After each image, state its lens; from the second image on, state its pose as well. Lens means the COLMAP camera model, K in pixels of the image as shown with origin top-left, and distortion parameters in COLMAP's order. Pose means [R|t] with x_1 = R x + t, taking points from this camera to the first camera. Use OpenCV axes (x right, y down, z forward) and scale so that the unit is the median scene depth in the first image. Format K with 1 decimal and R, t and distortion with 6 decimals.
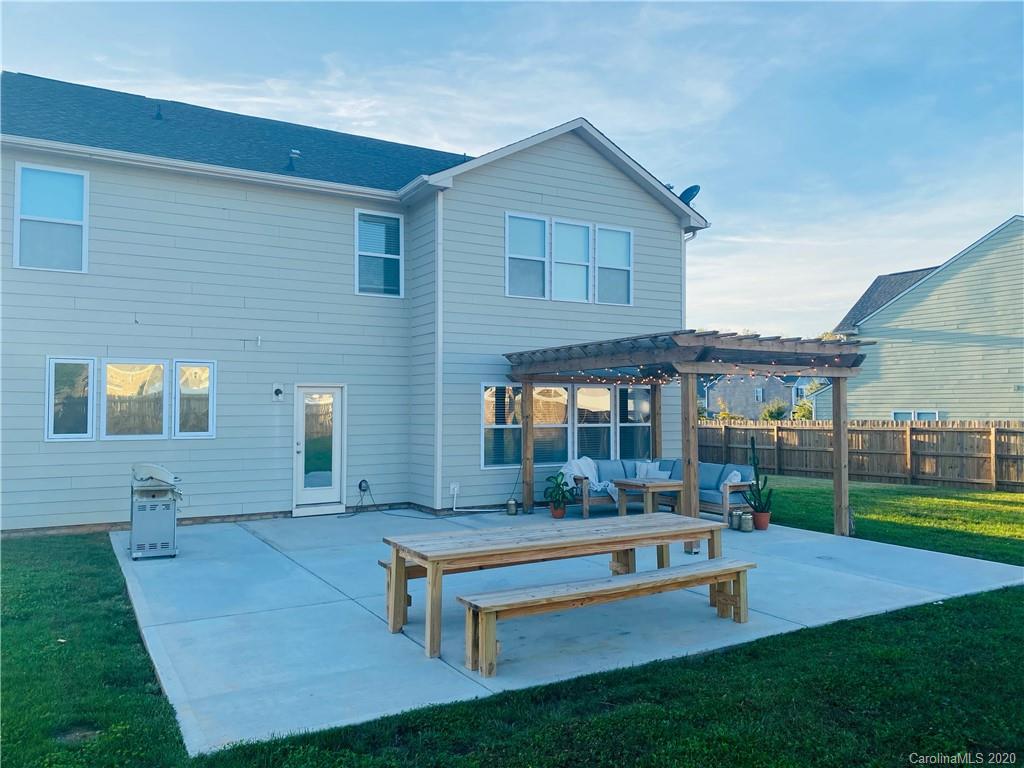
lens RADIAL K [[778.0, 0, 508.7], [0, 778.0, 386.3], [0, 0, 1]] dist [0.030694, -0.004981]
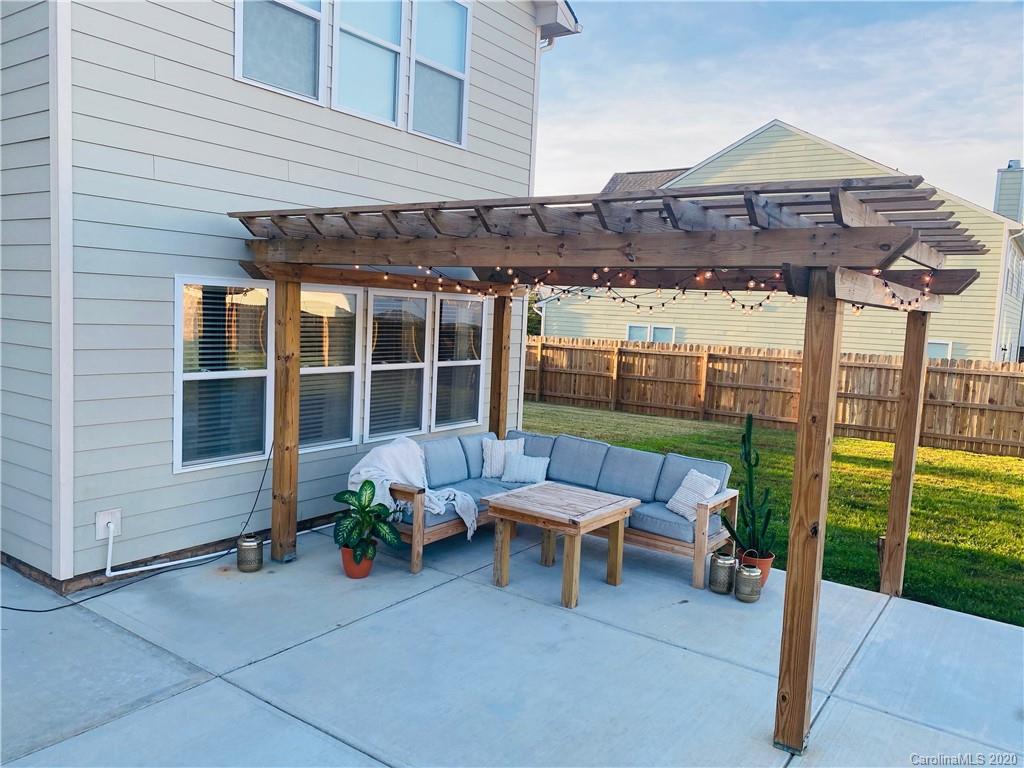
lens RADIAL K [[778.0, 0, 508.7], [0, 778.0, 386.3], [0, 0, 1]] dist [0.030694, -0.004981]
pose [[0.909594, 0.000955, 0.415497, -0.042623], [-0.059016, 0.990156, 0.126921, -0.008559], [-0.411286, -0.139967, 0.900696, 0.464939]]
